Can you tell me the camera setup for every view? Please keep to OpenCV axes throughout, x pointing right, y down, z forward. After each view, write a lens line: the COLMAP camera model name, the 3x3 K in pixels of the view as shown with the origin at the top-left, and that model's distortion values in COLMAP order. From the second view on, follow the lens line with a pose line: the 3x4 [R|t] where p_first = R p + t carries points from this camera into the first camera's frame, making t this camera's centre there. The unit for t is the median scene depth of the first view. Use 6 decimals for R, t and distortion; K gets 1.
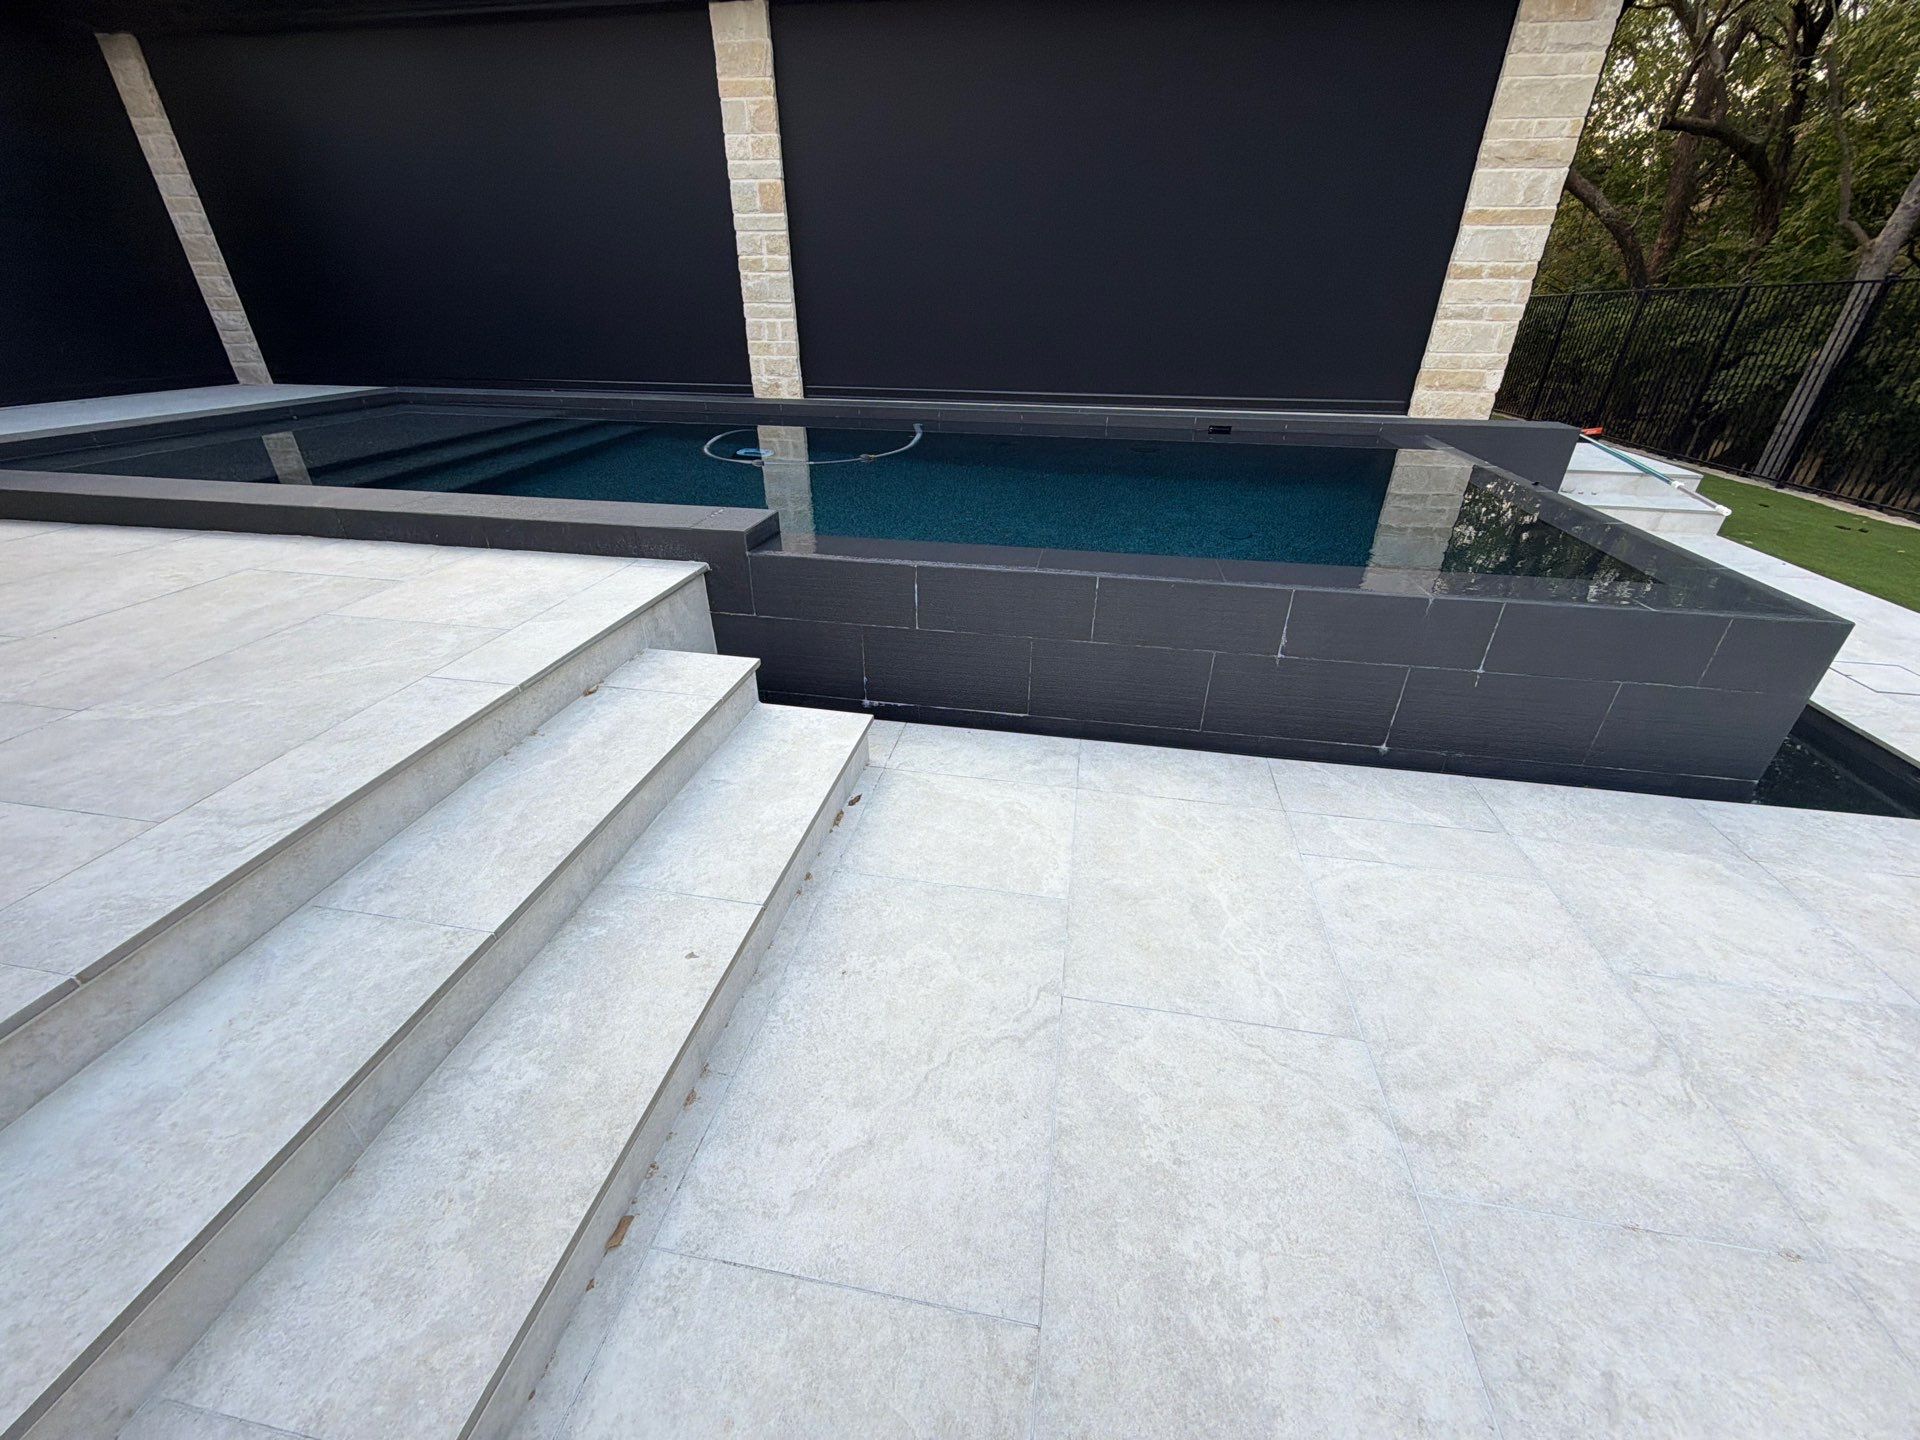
lens RADIAL K [[760.9, 0, 975.4], [0, 760.9, 715.1], [0, 0, 1]] dist [0.001070, -0.000614]
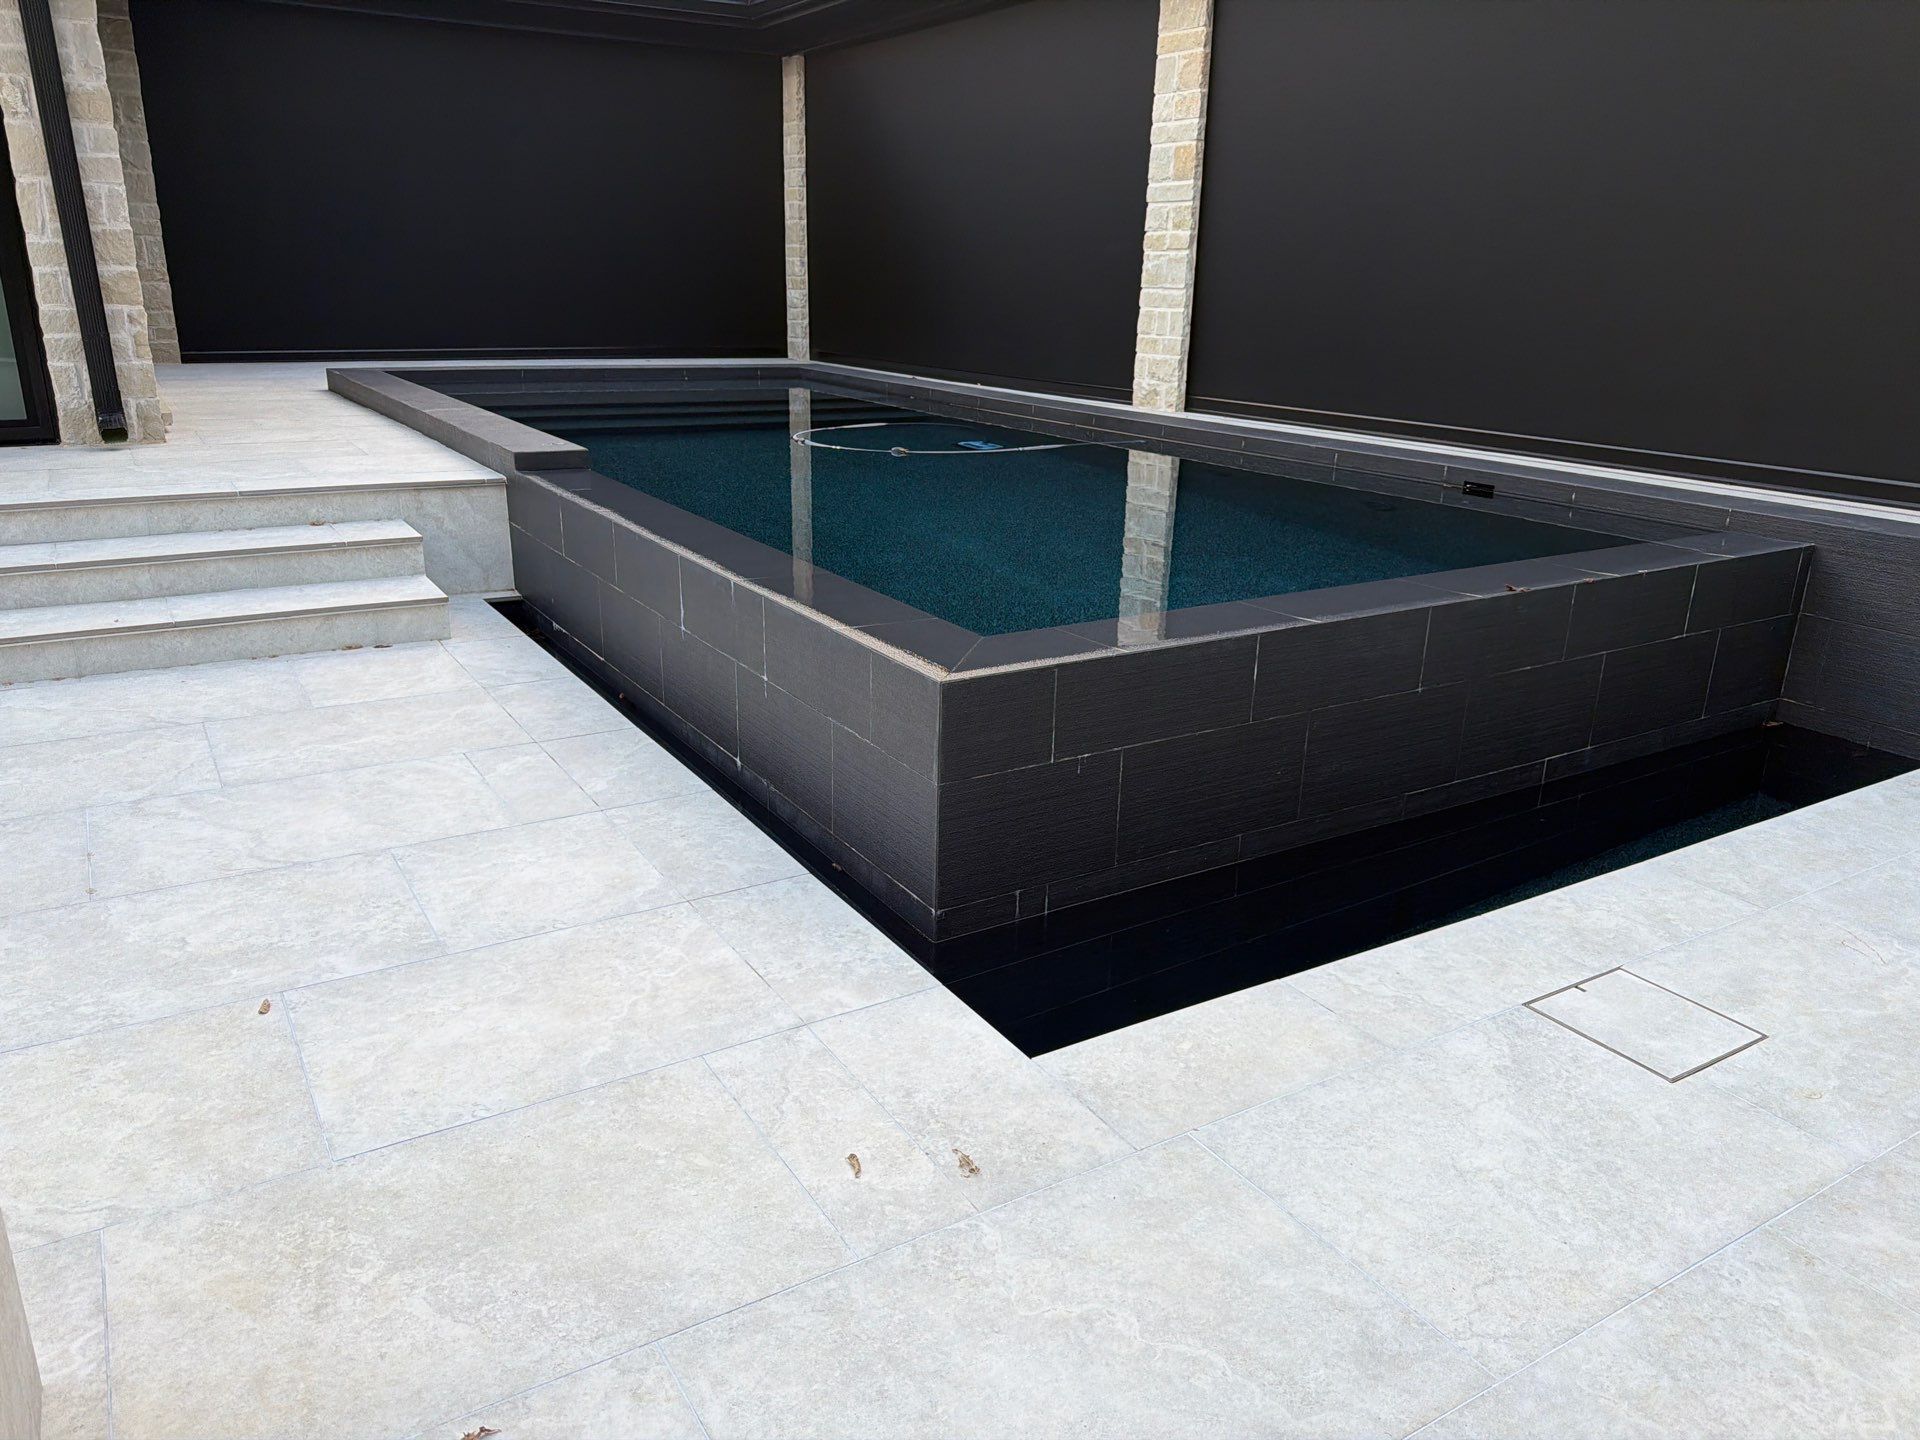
lens RADIAL K [[1352.3, 0, 963.9], [0, 1352.3, 736.2], [0, 0, 1]] dist [0.030346, -0.038635]
pose [[0.666212, 0.246181, -0.703957, 0.809314], [-0.372359, 0.927667, -0.027980, -0.016203], [0.646150, 0.280765, 0.709691, 0.039994]]
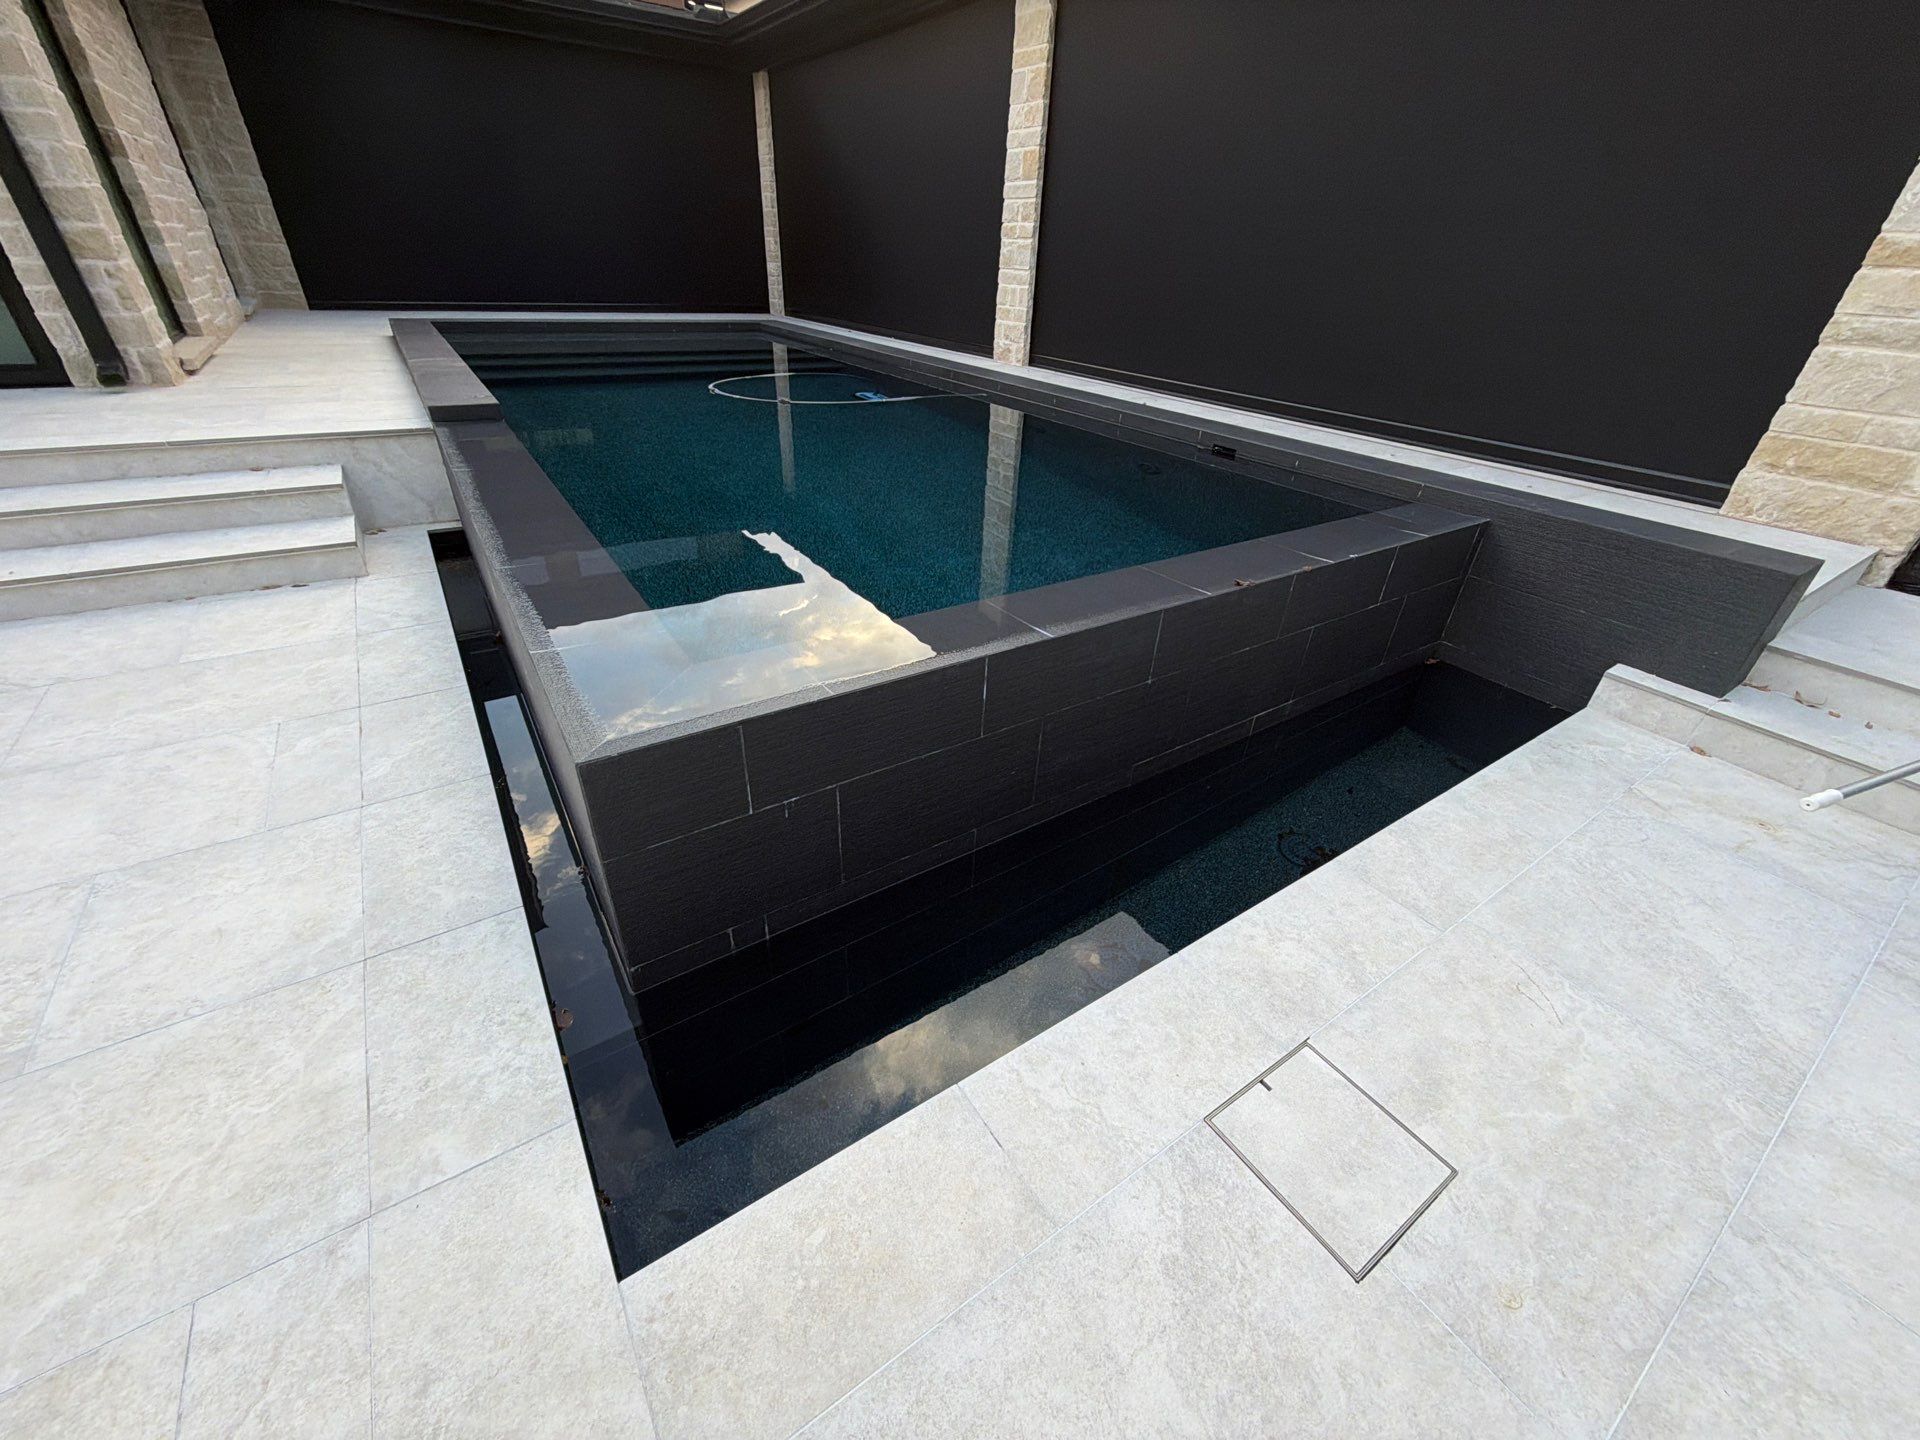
lens RADIAL K [[760.9, 0, 962.7], [0, 760.9, 721.1], [0, 0, 1]] dist [0.001070, -0.000614]
pose [[0.692489, 0.395980, -0.603042, 0.671694], [-0.382278, 0.910307, 0.158761, -0.145228], [0.611819, 0.120589, 0.781752, 0.268966]]
